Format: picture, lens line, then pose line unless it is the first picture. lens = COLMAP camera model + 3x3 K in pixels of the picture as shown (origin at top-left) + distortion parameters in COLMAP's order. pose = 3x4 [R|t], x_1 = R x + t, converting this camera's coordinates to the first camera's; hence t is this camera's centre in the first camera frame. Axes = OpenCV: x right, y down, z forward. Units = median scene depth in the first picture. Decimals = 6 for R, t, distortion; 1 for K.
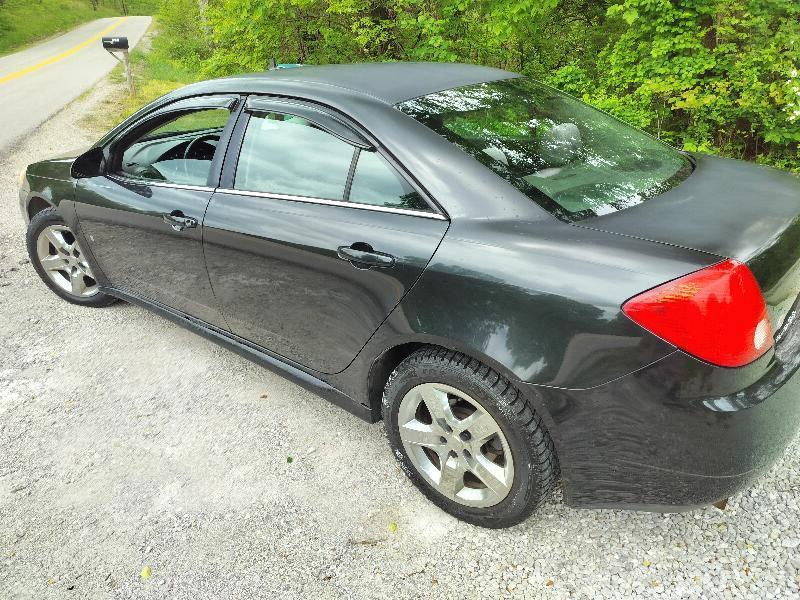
lens RADIAL K [[581.8, 0, 400.0], [0, 581.8, 300.0], [0, 0, 1]] dist [0.008040, -0.005906]
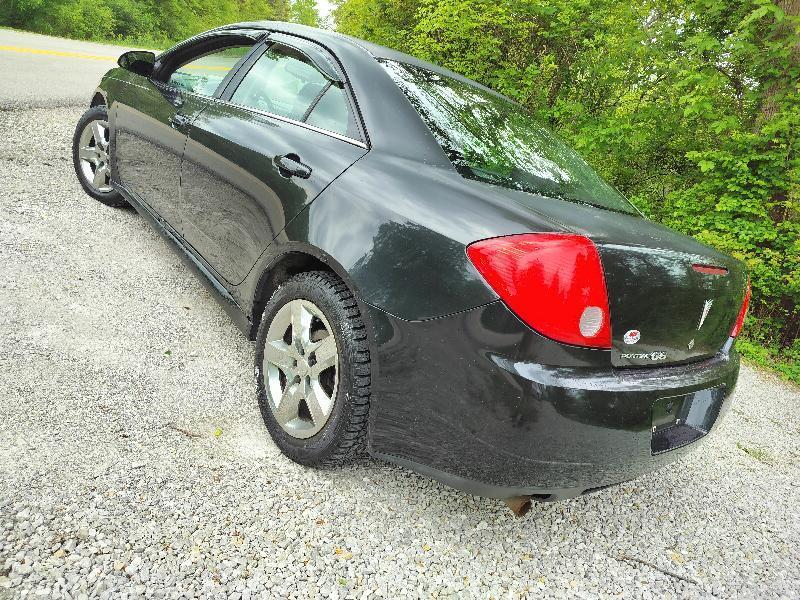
lens RADIAL K [[571.3, 0, 400.0], [0, 571.3, 300.0], [0, 0, 1]] dist [0.007908, 0.002606]
pose [[0.926069, 0.358158, -0.118821, 0.181235], [-0.372164, 0.918915, -0.130723, 0.115269], [0.062367, 0.165280, 0.984273, 0.017781]]
